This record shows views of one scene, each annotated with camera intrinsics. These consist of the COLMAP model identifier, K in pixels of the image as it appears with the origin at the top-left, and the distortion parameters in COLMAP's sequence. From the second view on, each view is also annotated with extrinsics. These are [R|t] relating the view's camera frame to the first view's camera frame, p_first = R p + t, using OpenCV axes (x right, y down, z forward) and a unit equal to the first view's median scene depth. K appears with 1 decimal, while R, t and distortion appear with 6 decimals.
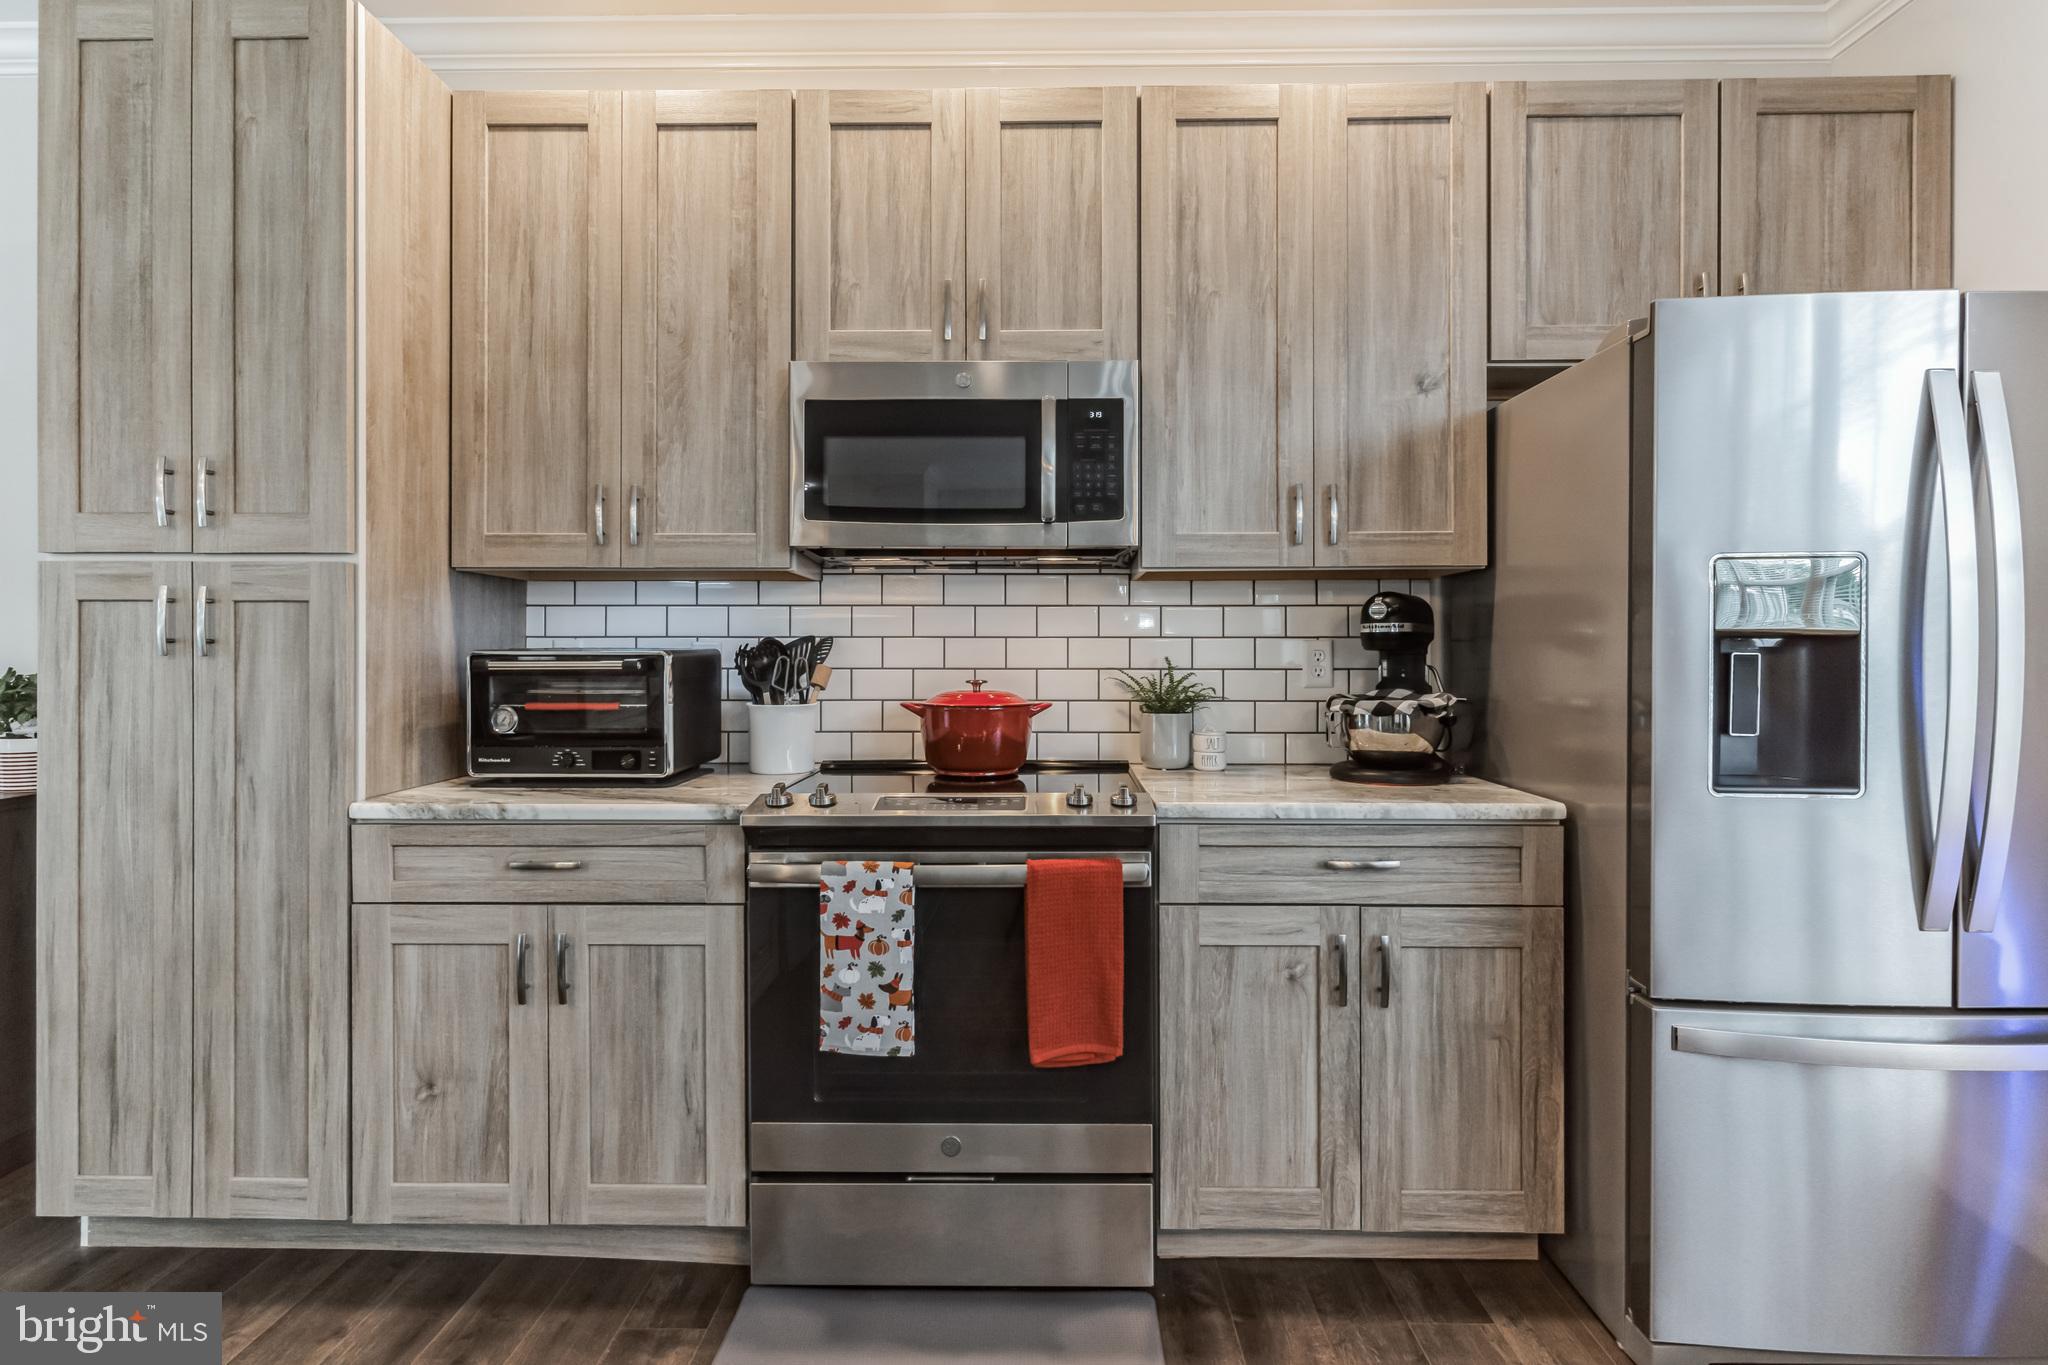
lens RADIAL K [[979.8, 0, 1049.8], [0, 979.8, 653.8], [0, 0, 1]] dist [-0.000558, -0.000210]
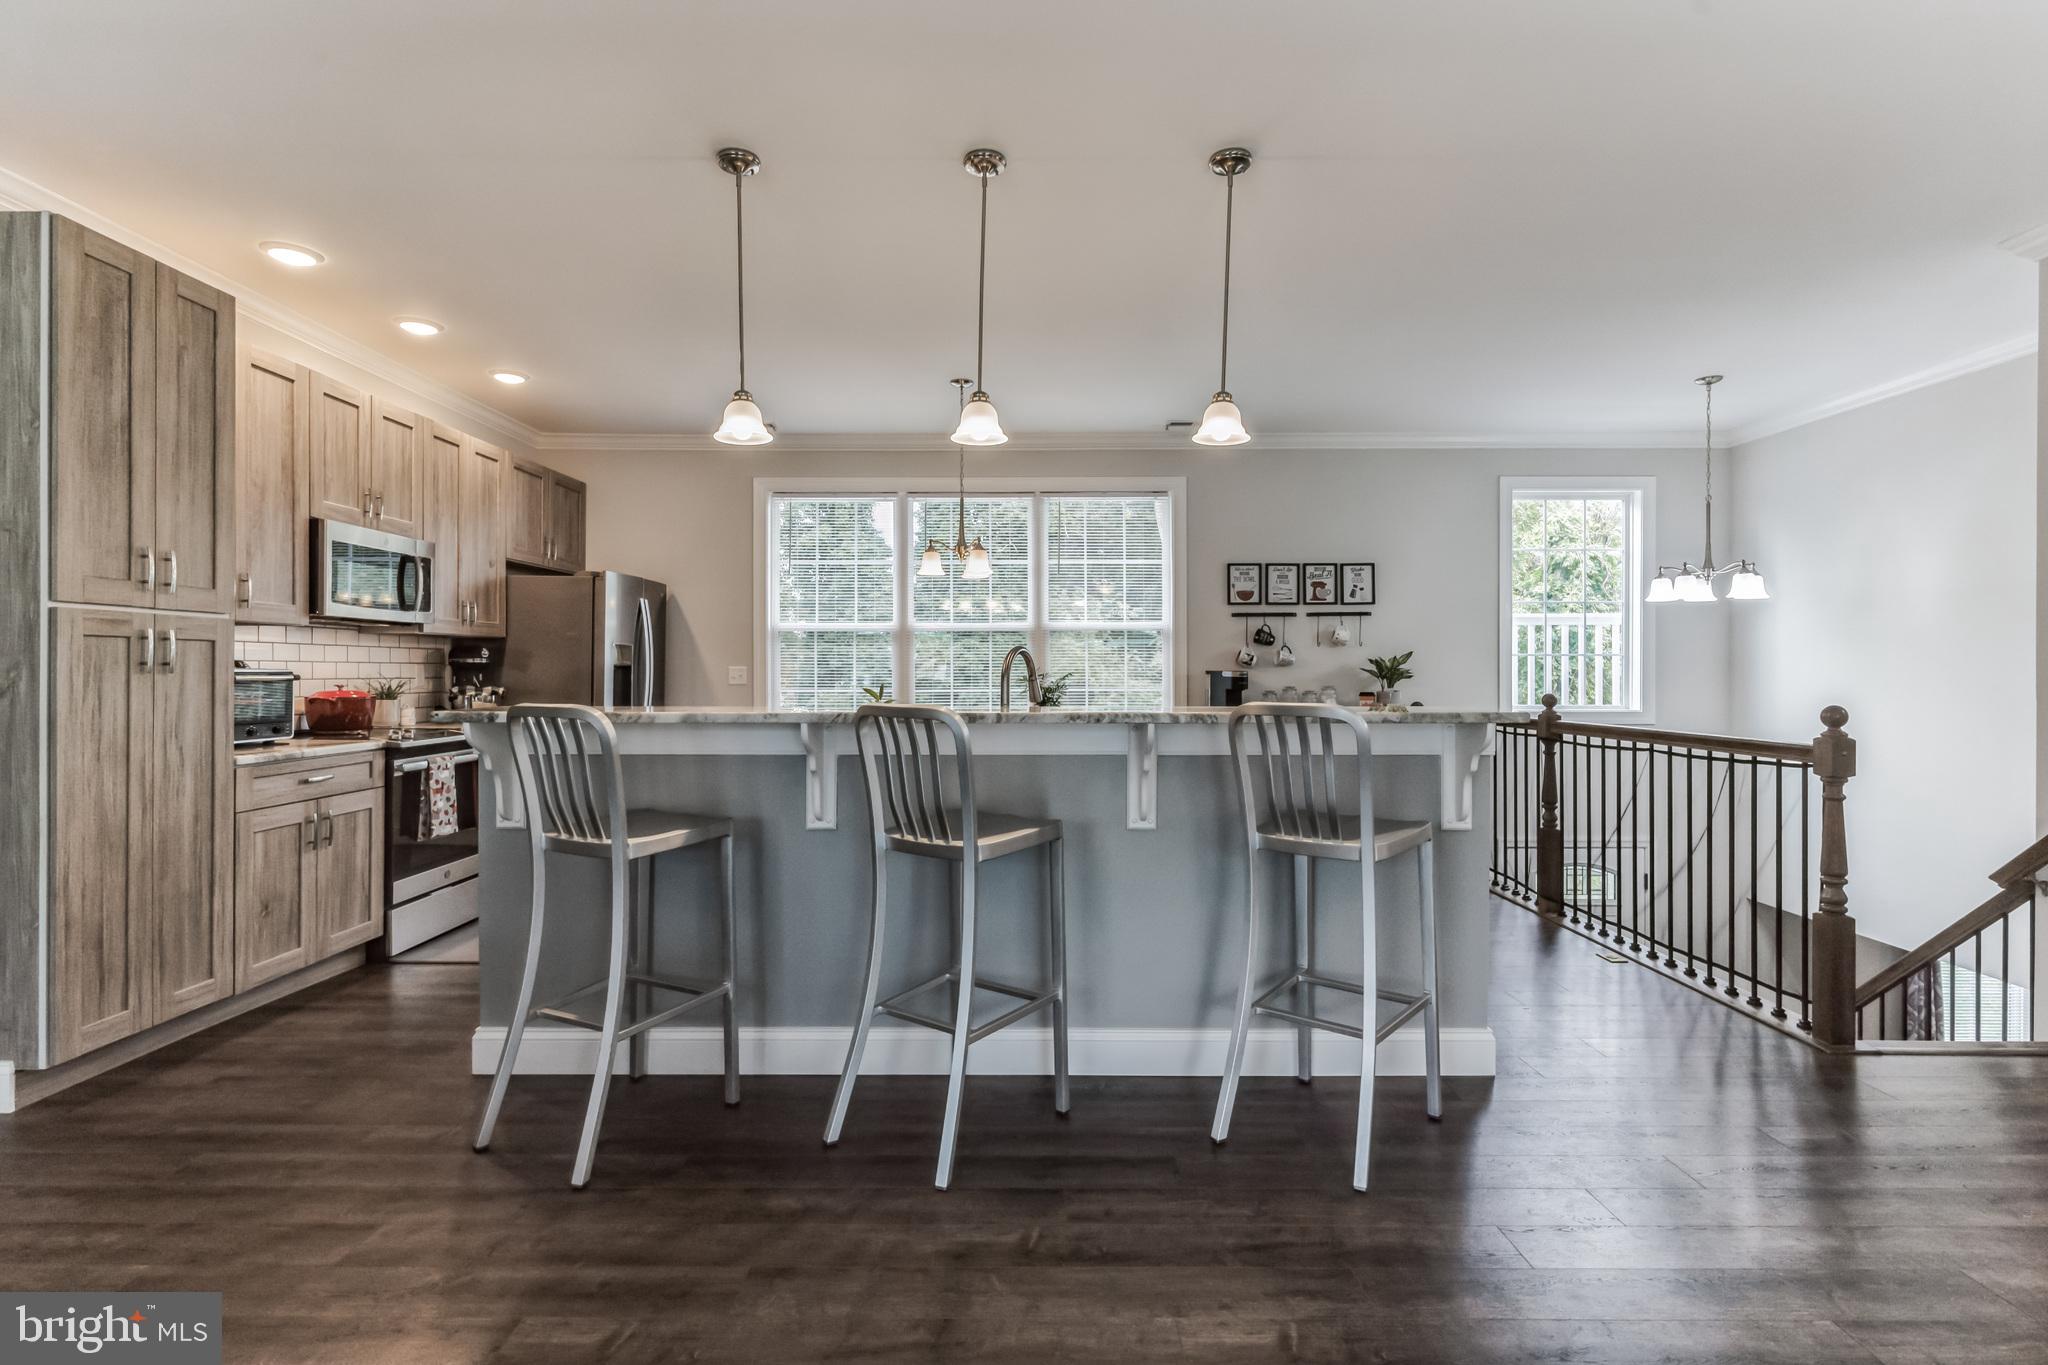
lens RADIAL K [[982.4, 0, 1015.7], [0, 982.4, 673.3], [0, 0, 1]] dist [0.001640, 0.000285]
pose [[-0.000610, -0.003092, 0.999995, -2.459439], [-0.002389, 0.999992, 0.003091, -0.005661], [-0.999997, -0.002387, -0.000618, -0.395596]]
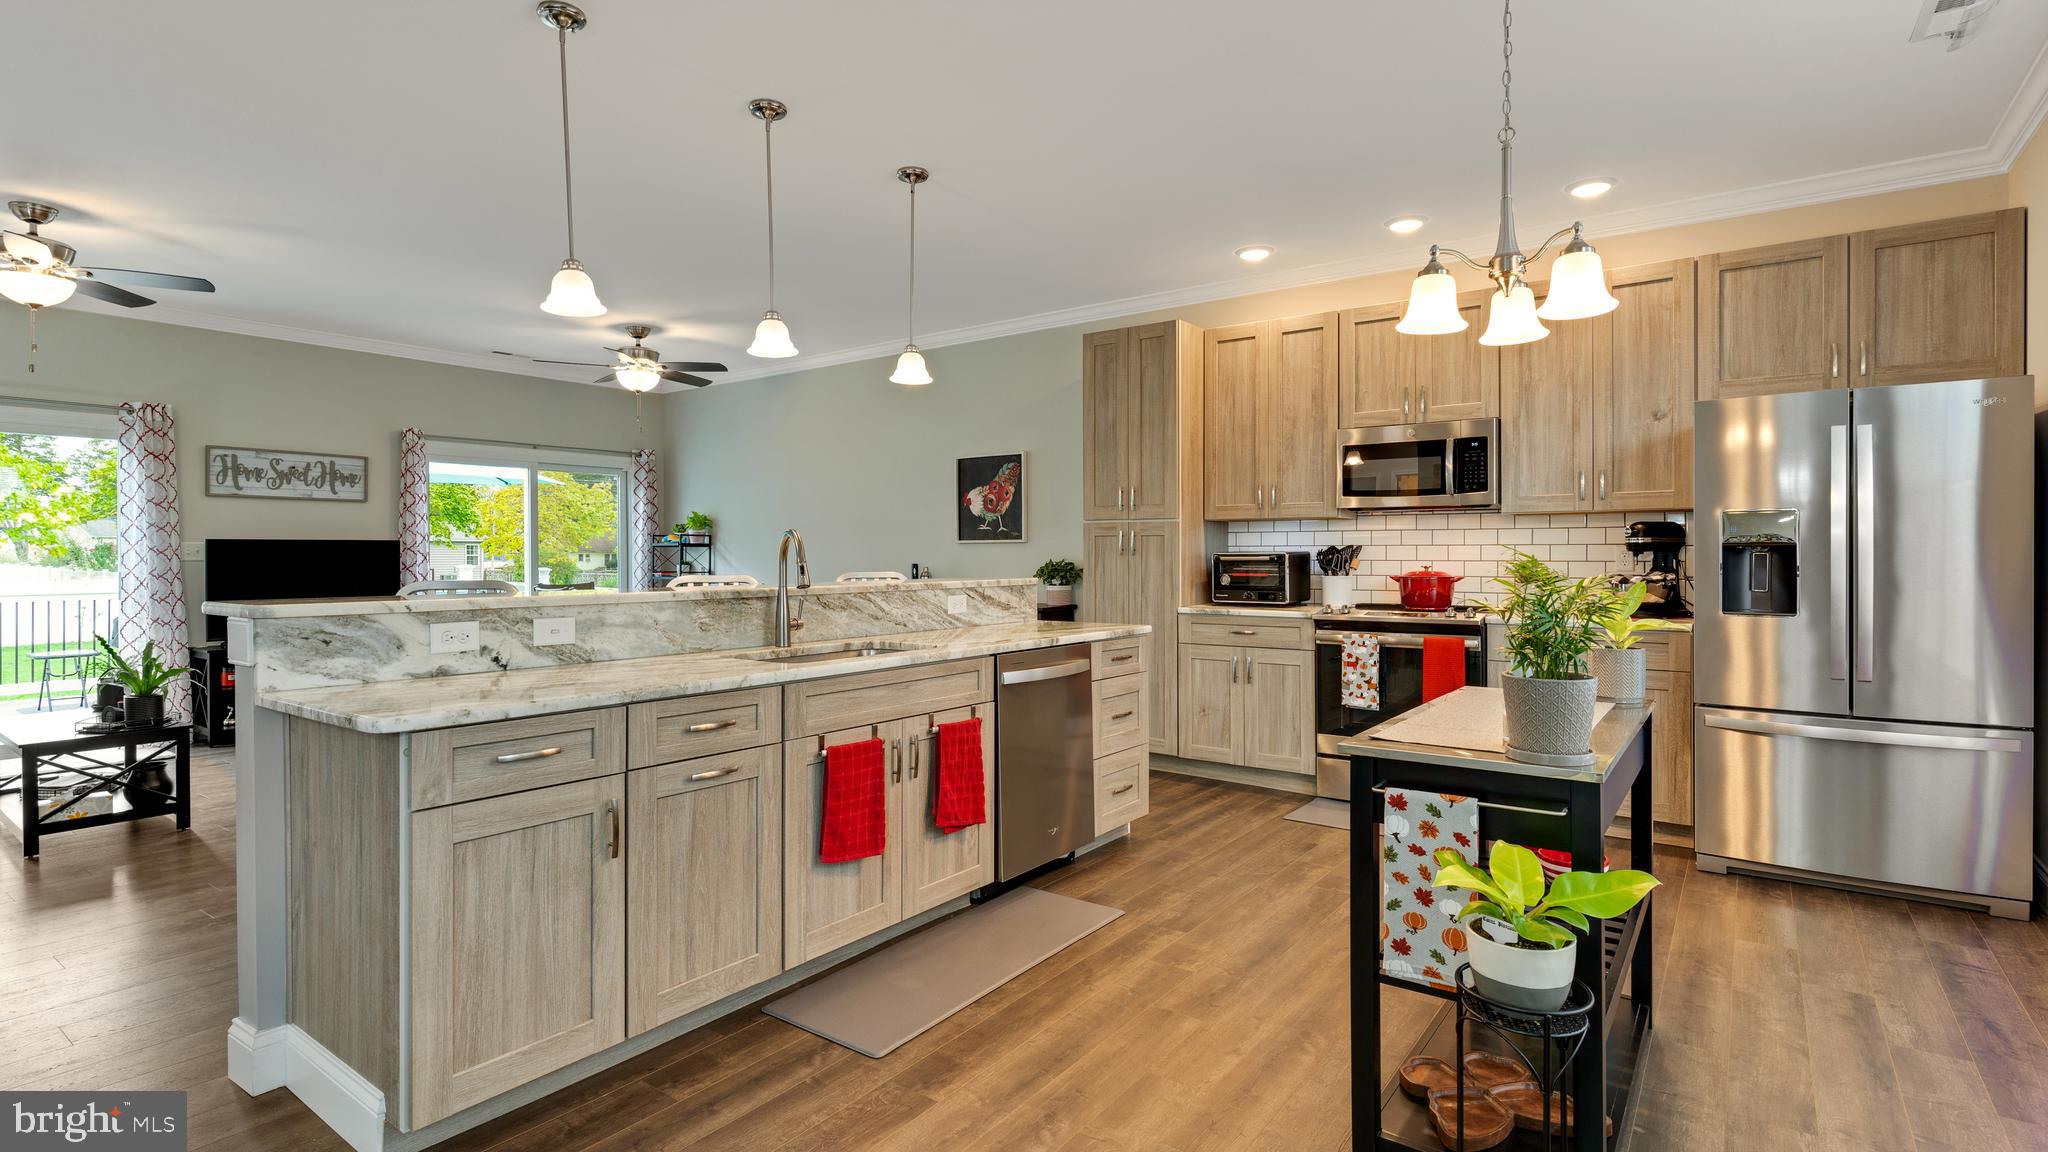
lens RADIAL K [[1014.5, 0, 1009.7], [0, 1014.5, 557.6], [0, 0, 1]] dist [0.000120, -0.000360]
pose [[0.796675, 0.001012, -0.604407, 0.656286], [0.003084, 0.999979, 0.005740, -0.008058], [0.604400, -0.006437, 0.796655, -1.597912]]
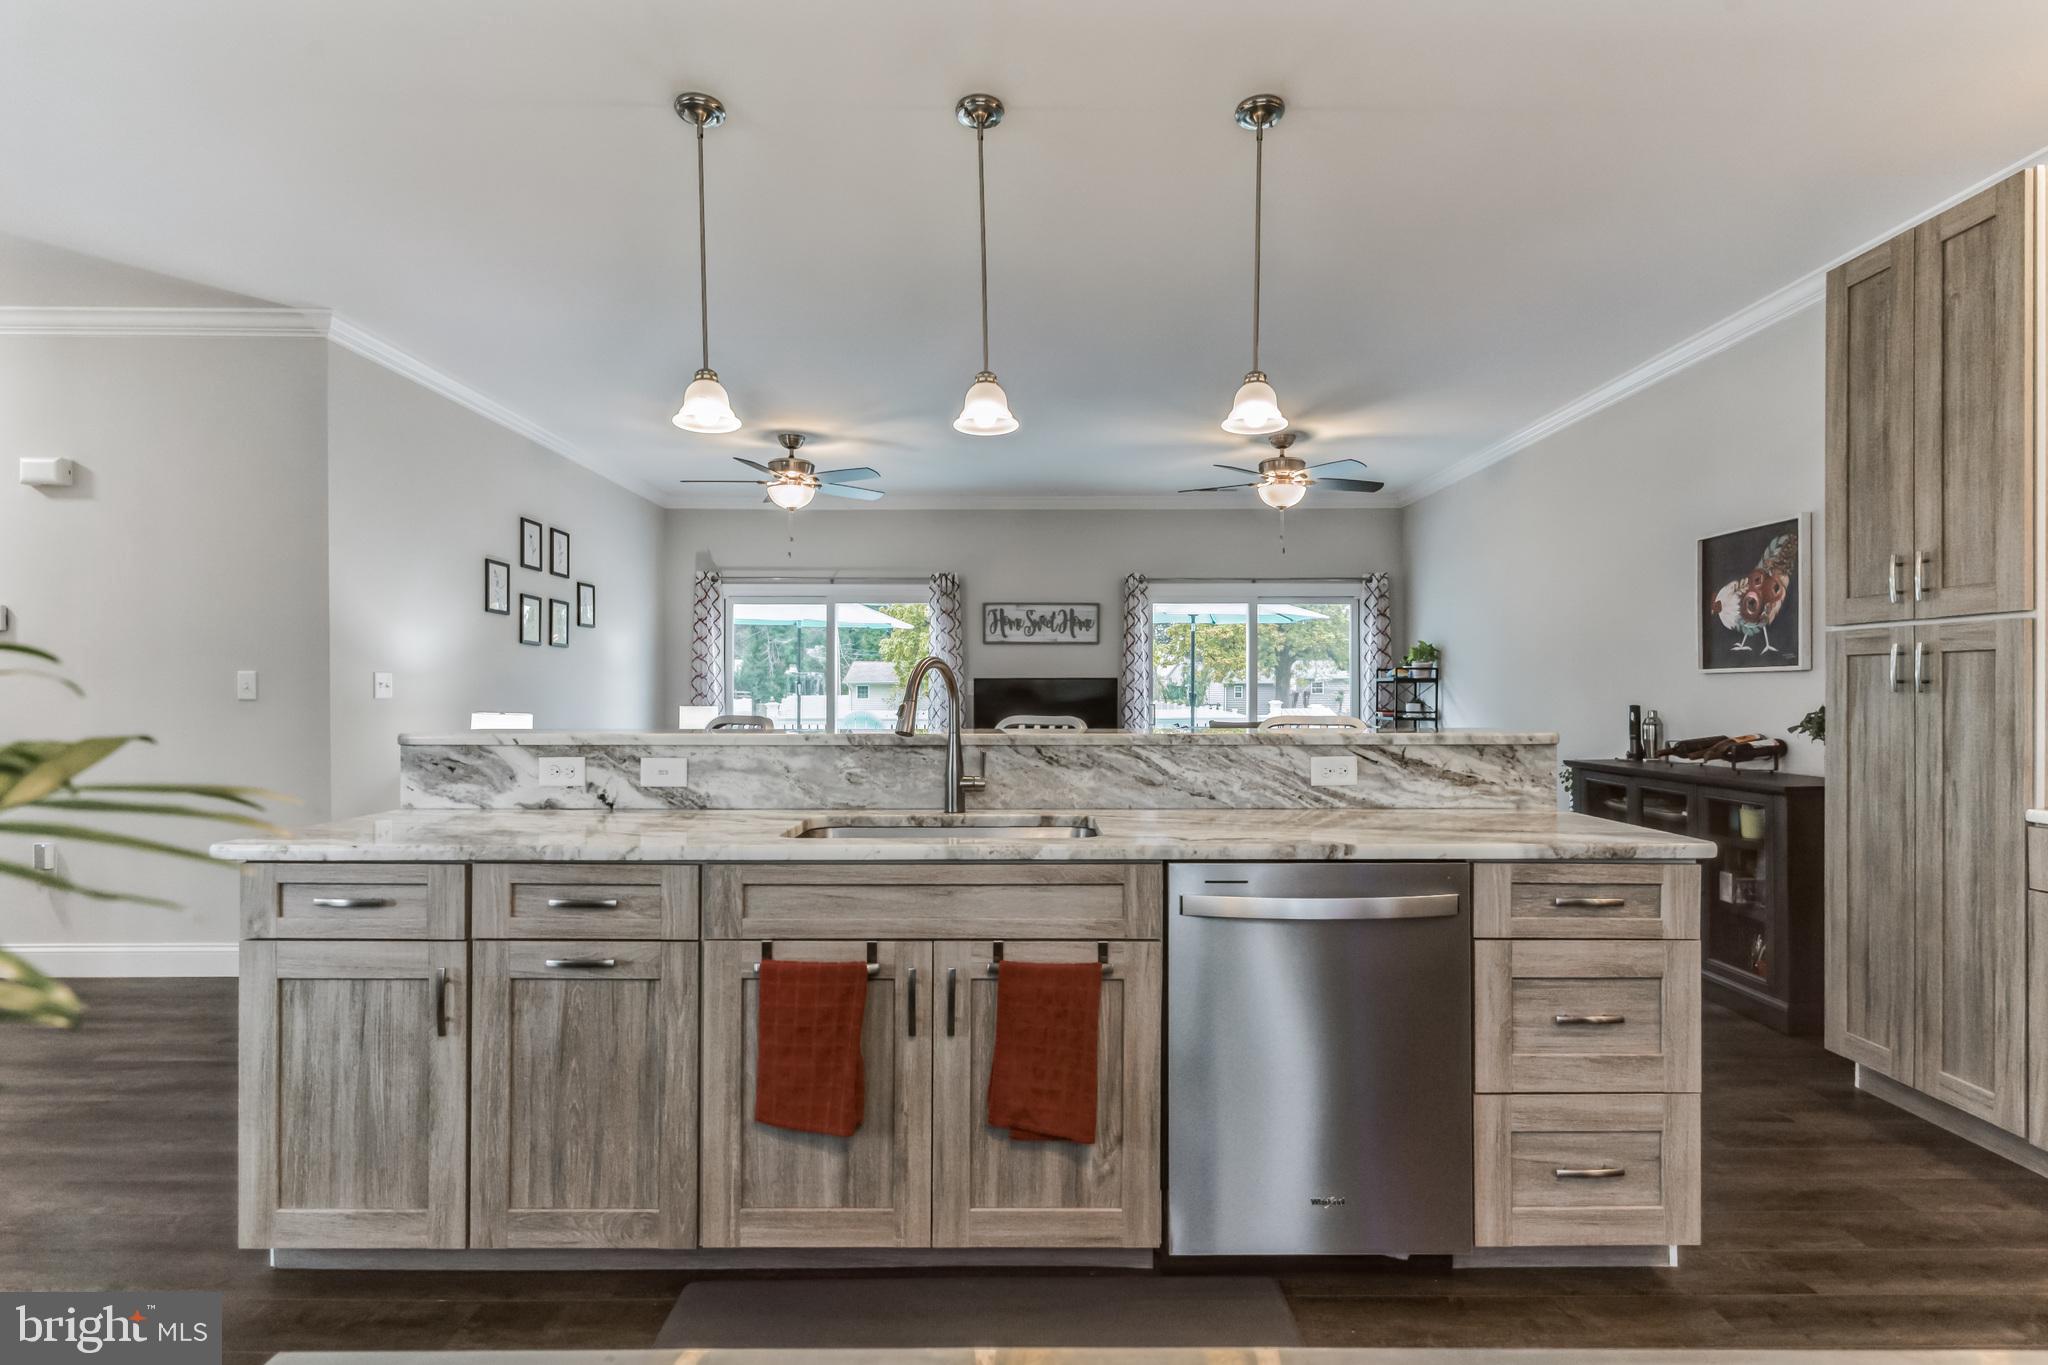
lens RADIAL K [[992.3, 0, 1006.1], [0, 992.3, 695.8], [0, 0, 1]] dist [0.003140, 0.000360]
pose [[-0.013725, 0.004039, -0.999898, 0.577716], [0.003017, 0.999987, 0.003998, -0.002081], [0.999901, -0.002961, -0.013737, -0.291844]]
